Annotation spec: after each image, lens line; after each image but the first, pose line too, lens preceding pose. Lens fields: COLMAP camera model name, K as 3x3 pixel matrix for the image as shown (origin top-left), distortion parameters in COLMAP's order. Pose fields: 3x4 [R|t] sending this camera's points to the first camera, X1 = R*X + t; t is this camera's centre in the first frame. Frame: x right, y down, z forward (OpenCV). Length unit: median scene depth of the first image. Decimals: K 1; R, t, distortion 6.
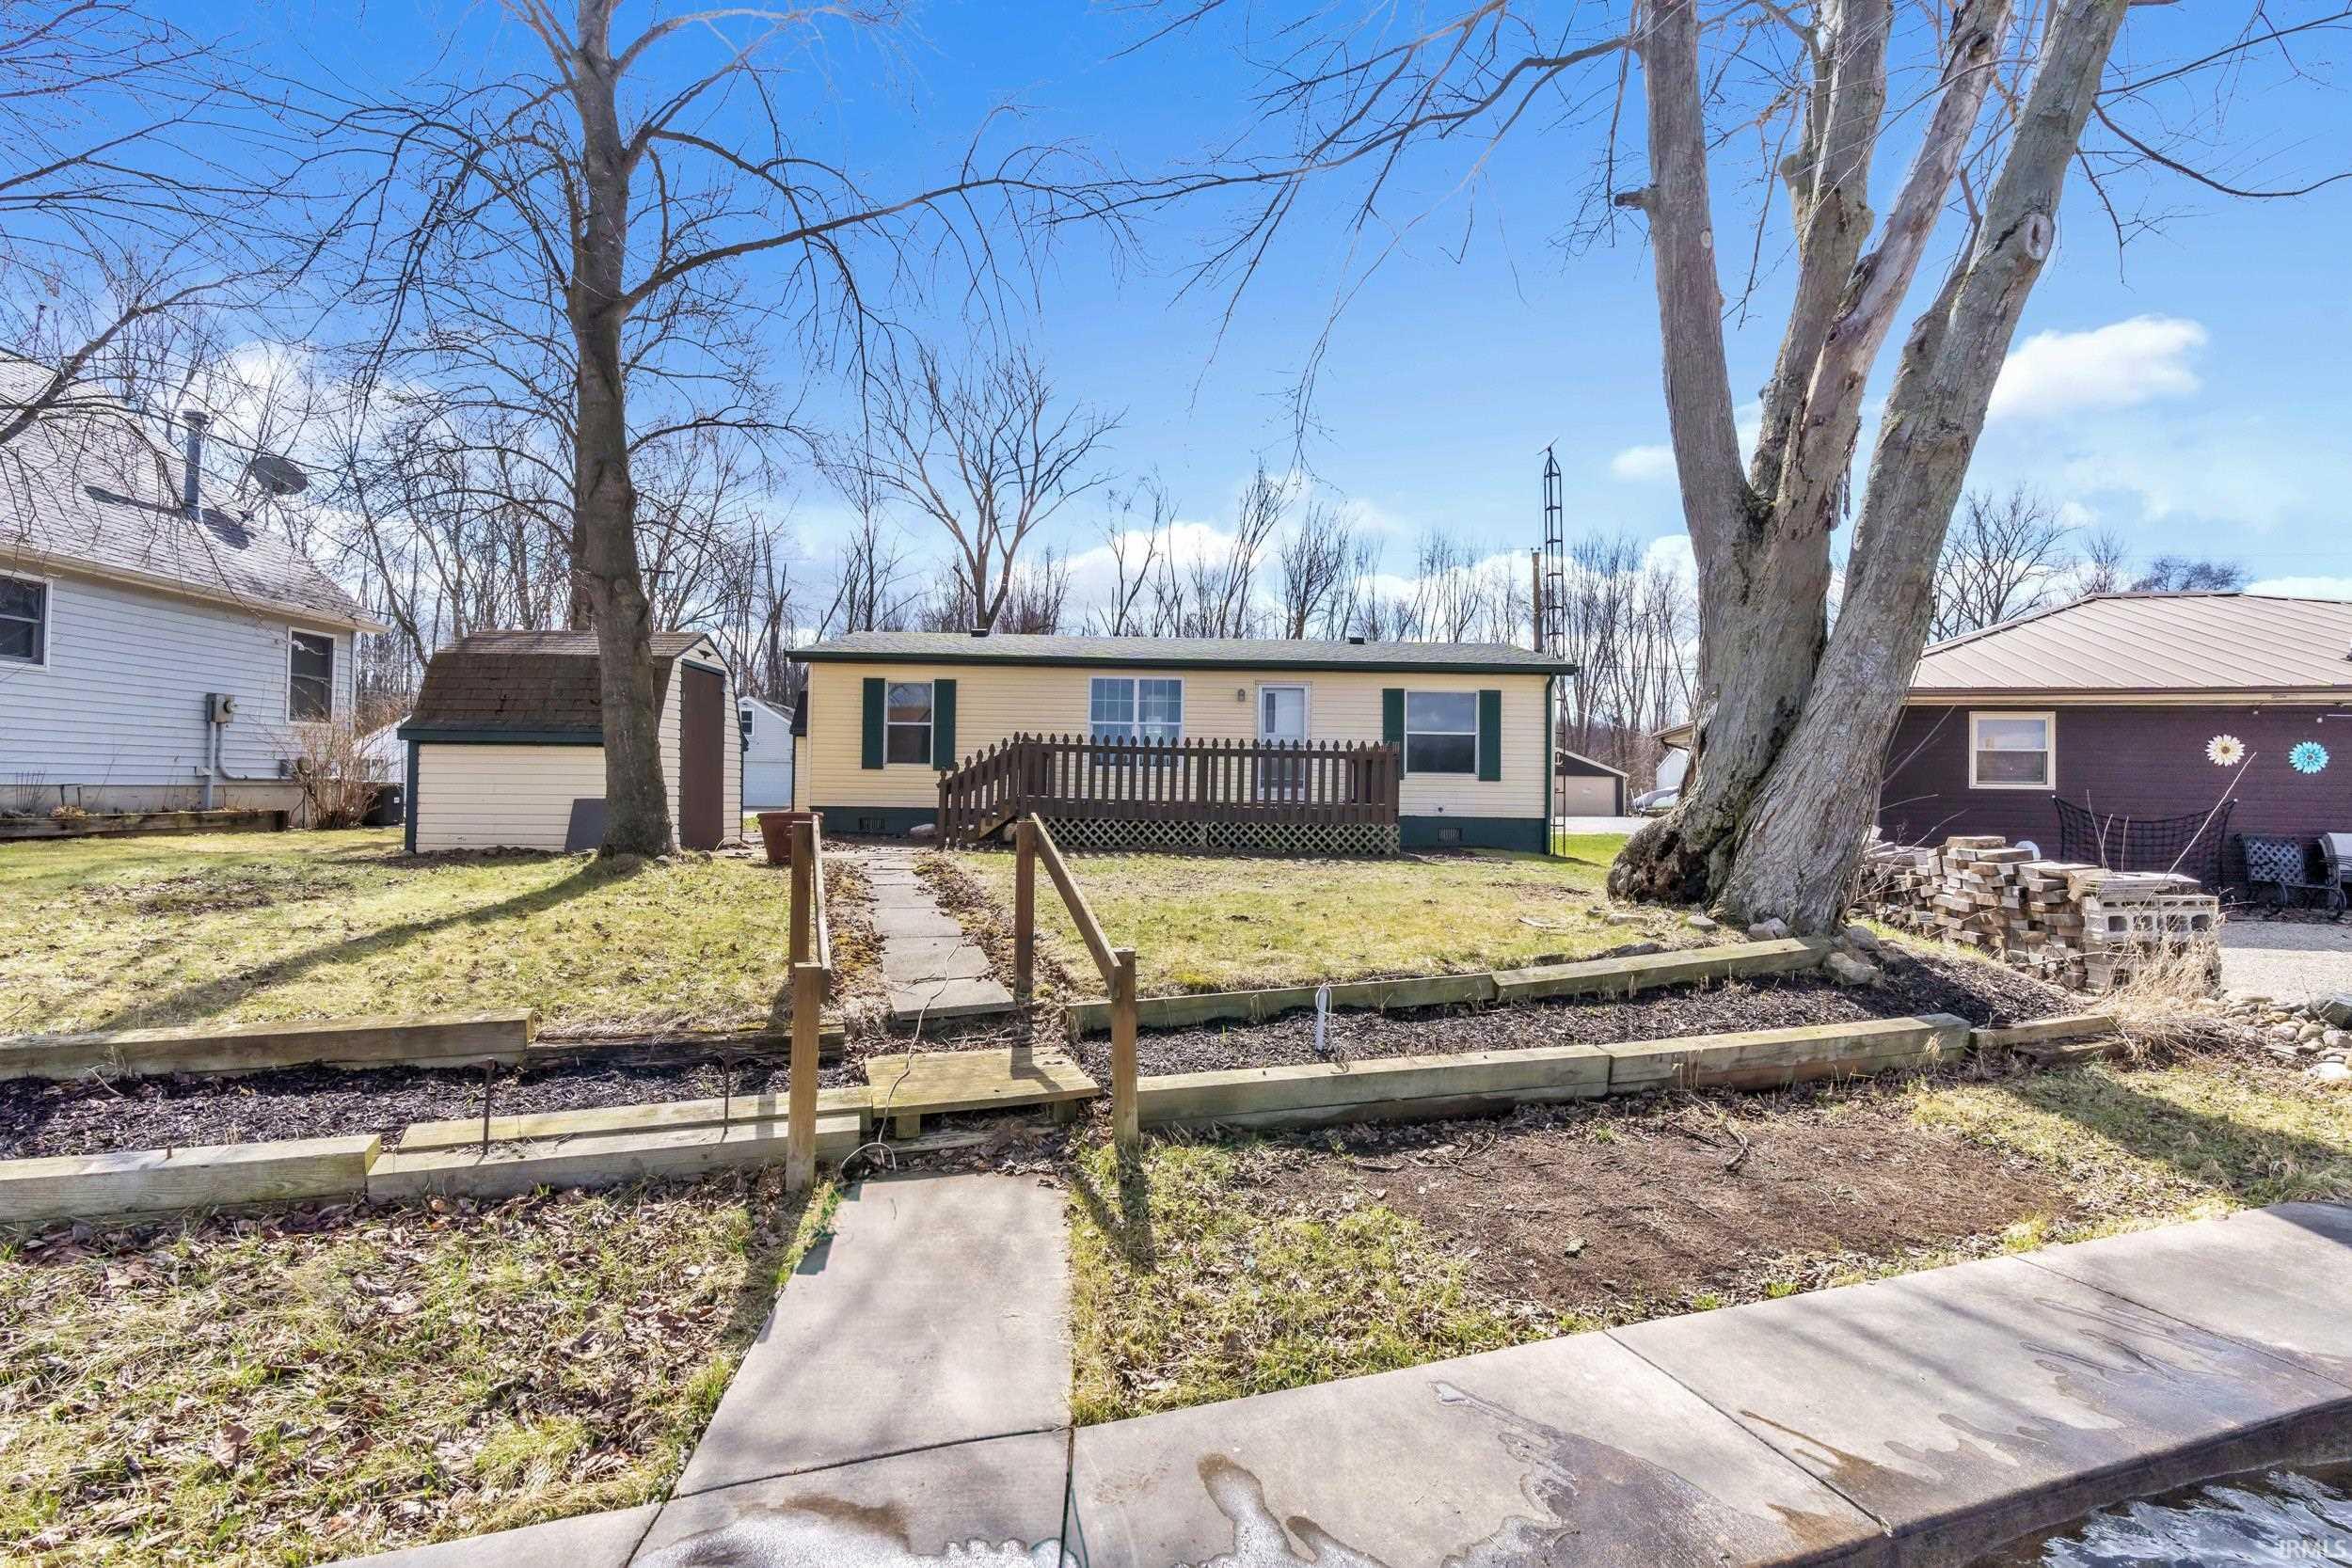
lens RADIAL K [[1056.0, 0, 1178.1], [0, 1056.0, 765.7], [0, 0, 1]] dist [-0.025735, 0.008439]
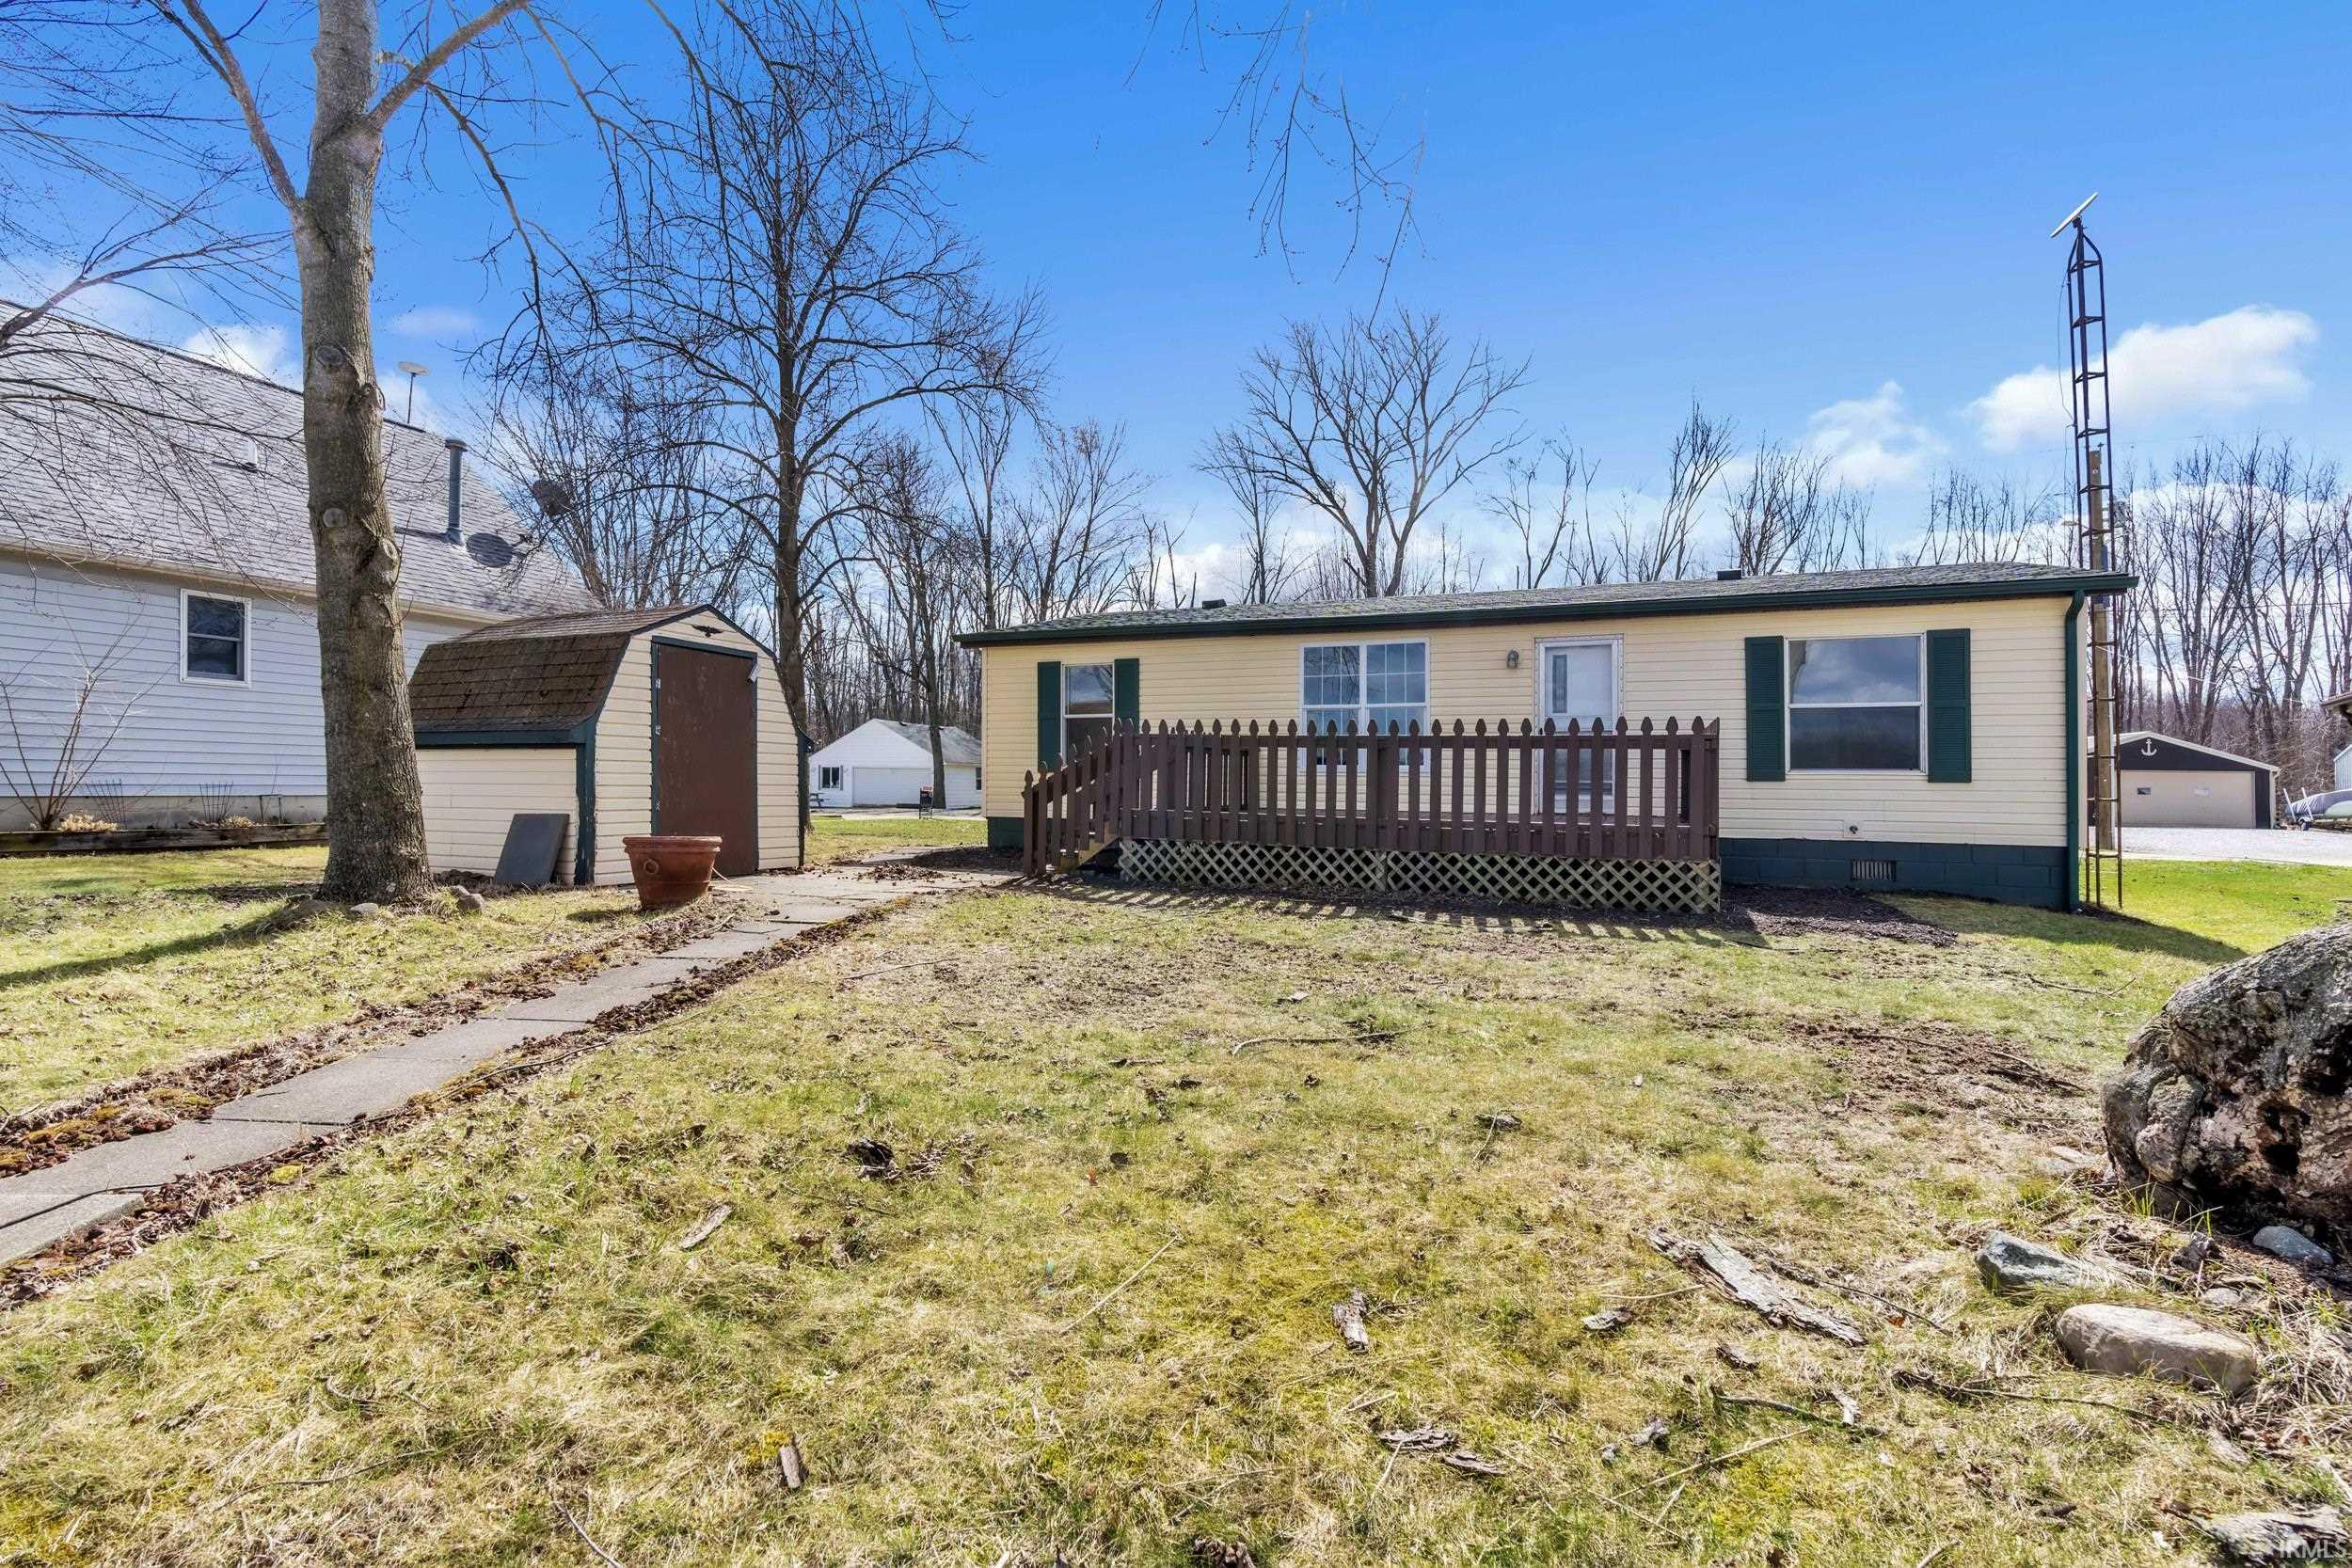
lens RADIAL K [[1056.0, 0, 1178.1], [0, 1056.0, 765.7], [0, 0, 1]] dist [-0.025735, 0.008439]
pose [[0.915706, -0.012022, -0.401670, 0.134366], [0.011726, 0.999926, -0.003196, 0.001905], [0.401678, -0.001783, 0.915779, 0.288940]]
